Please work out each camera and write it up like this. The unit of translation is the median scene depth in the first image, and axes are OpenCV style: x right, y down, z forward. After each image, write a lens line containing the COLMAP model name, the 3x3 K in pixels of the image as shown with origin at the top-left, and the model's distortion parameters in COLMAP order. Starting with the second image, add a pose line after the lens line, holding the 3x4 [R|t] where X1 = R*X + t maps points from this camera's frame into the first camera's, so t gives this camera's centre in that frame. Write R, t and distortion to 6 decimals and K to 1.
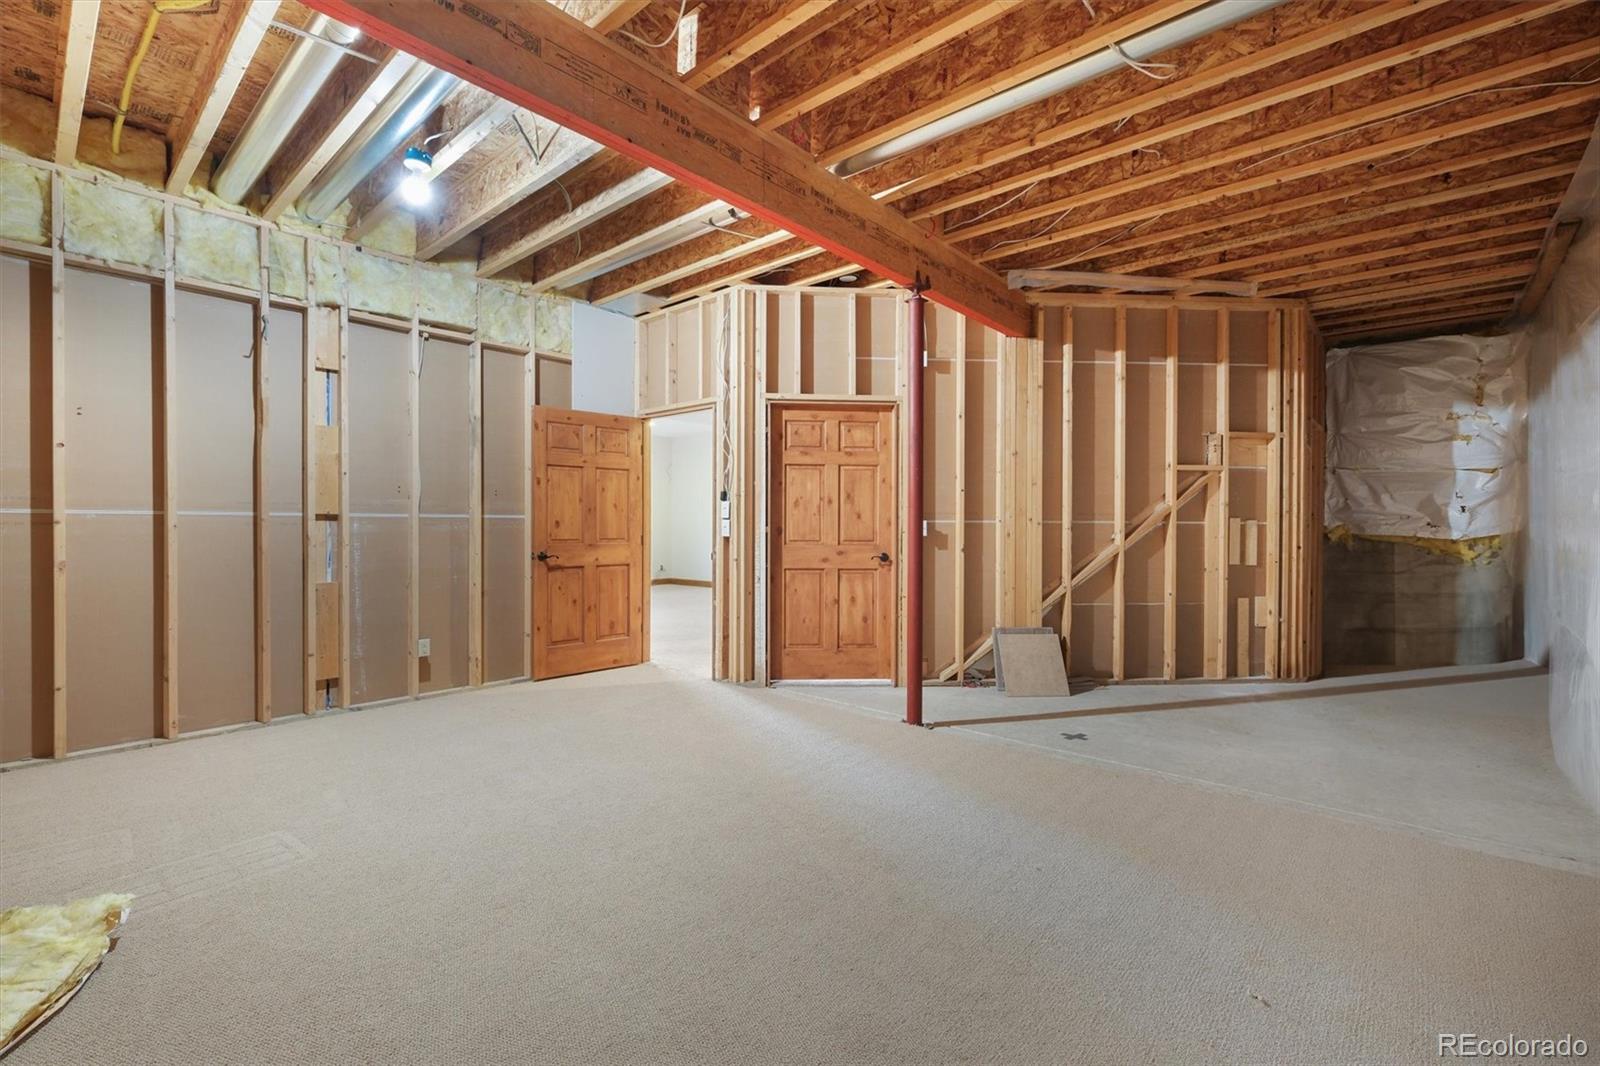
lens RADIAL K [[703.2, 0, 797.7], [0, 703.2, 531.0], [0, 0, 1]] dist [-0.000736, -0.000037]
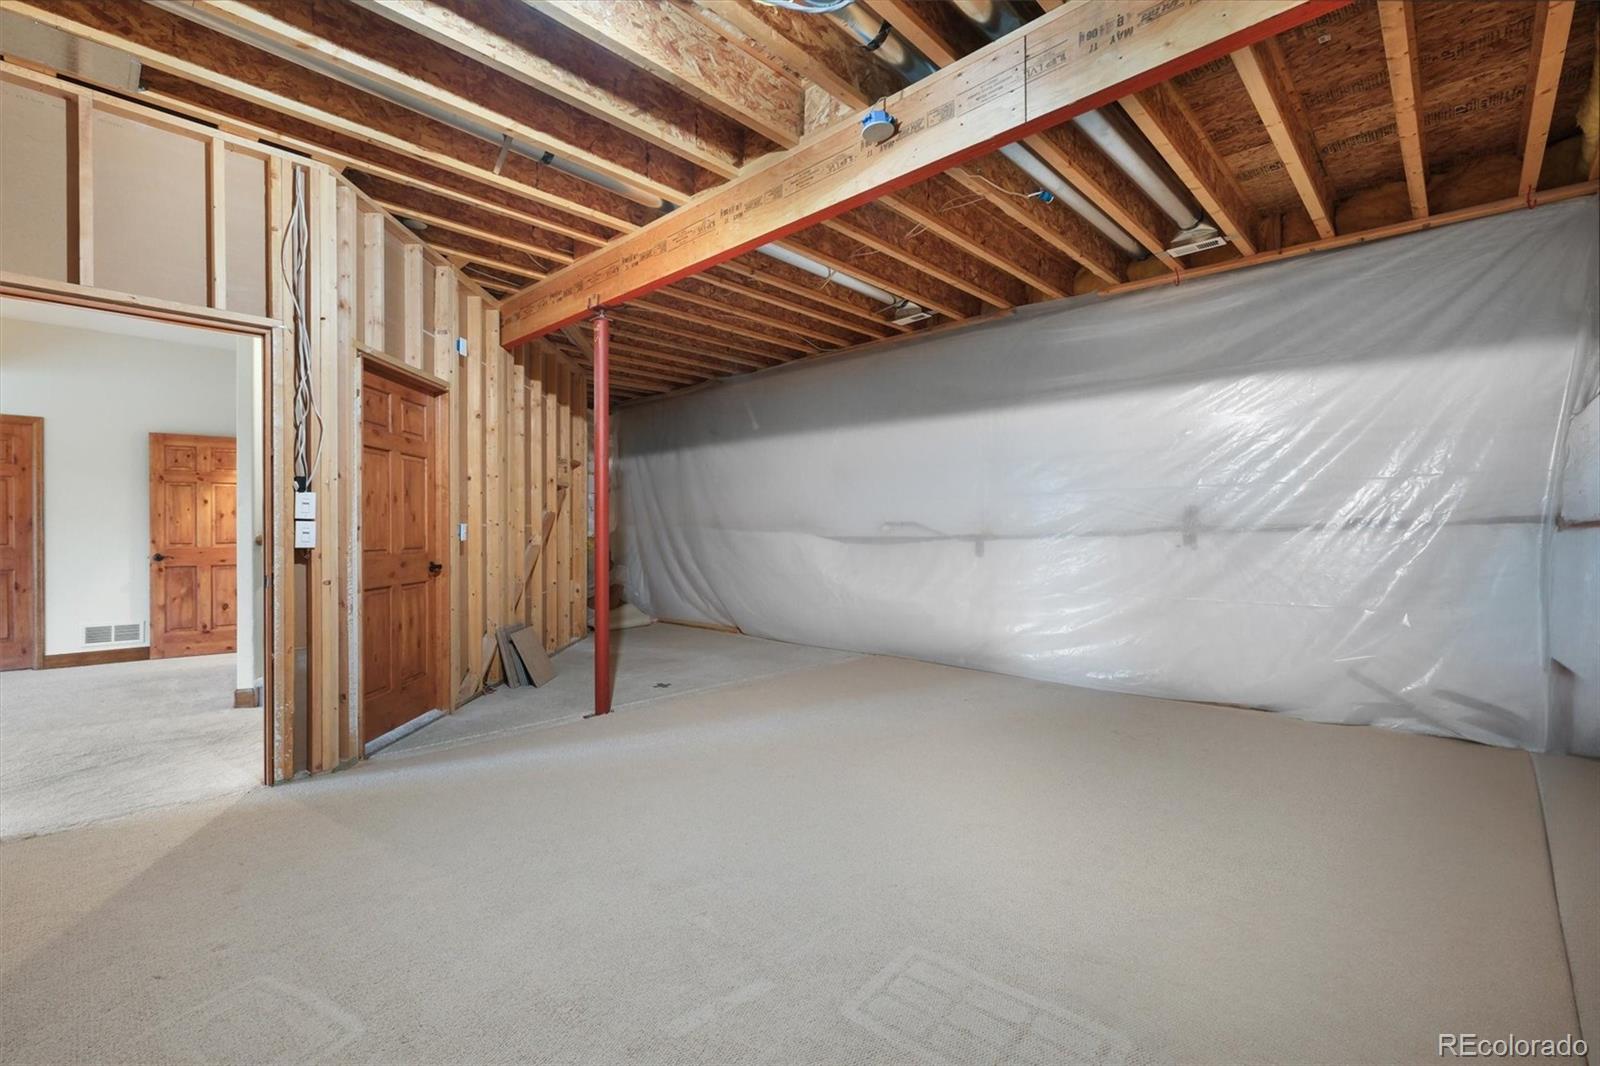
lens RADIAL K [[703.2, 0, 797.8], [0, 703.2, 532.8], [0, 0, 1]] dist [-0.000736, -0.000037]
pose [[0.031318, -0.007801, 0.999479, -0.725858], [0.004529, 0.999960, 0.007663, -0.008664], [-0.999499, 0.004287, 0.031352, 0.536933]]
